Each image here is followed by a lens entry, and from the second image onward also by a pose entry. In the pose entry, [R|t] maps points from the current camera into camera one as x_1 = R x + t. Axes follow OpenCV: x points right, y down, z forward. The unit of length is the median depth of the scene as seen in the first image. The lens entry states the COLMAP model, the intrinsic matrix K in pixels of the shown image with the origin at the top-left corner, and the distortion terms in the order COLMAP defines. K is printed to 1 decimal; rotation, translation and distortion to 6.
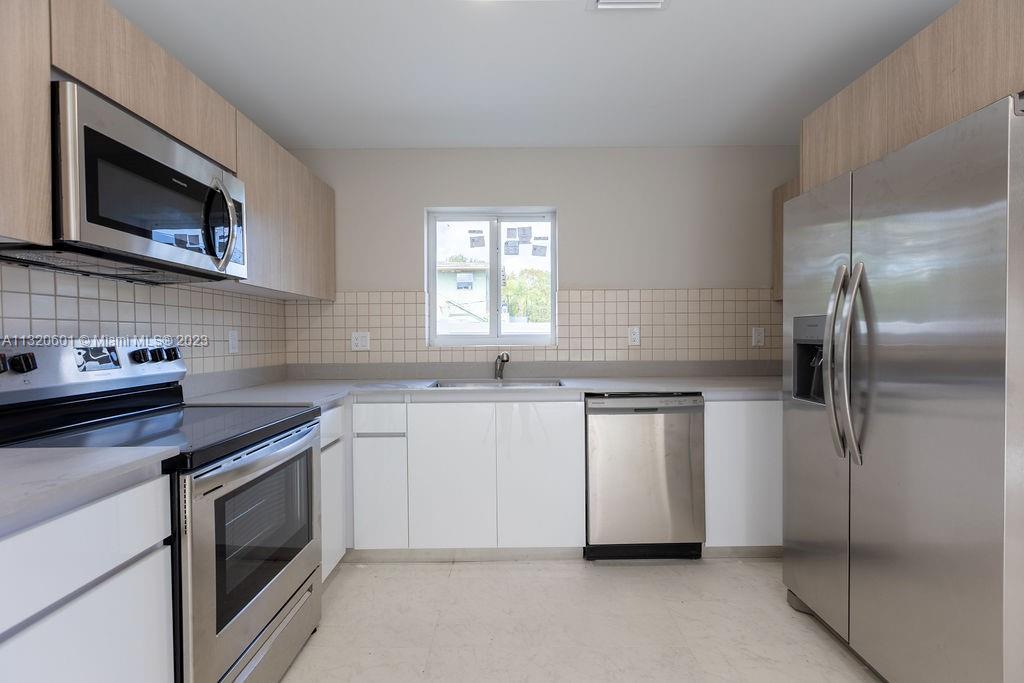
lens RADIAL K [[455.0, 0, 515.4], [0, 455.0, 341.6], [0, 0, 1]] dist [0.000796, -0.000045]
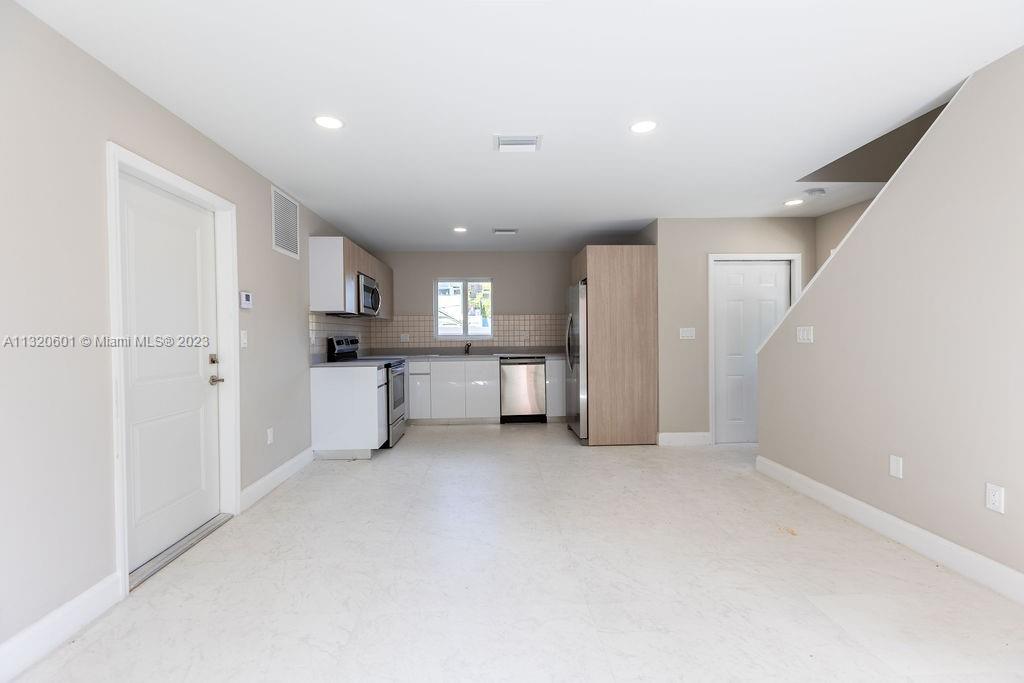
lens RADIAL K [[455.0, 0, 511.6], [0, 455.0, 346.5], [0, 0, 1]] dist [0.000796, -0.000045]
pose [[0.998996, -0.004375, 0.044591, 0.083382], [0.003880, 0.999930, 0.011184, 0.019093], [-0.044637, -0.010999, 0.998943, -1.253210]]
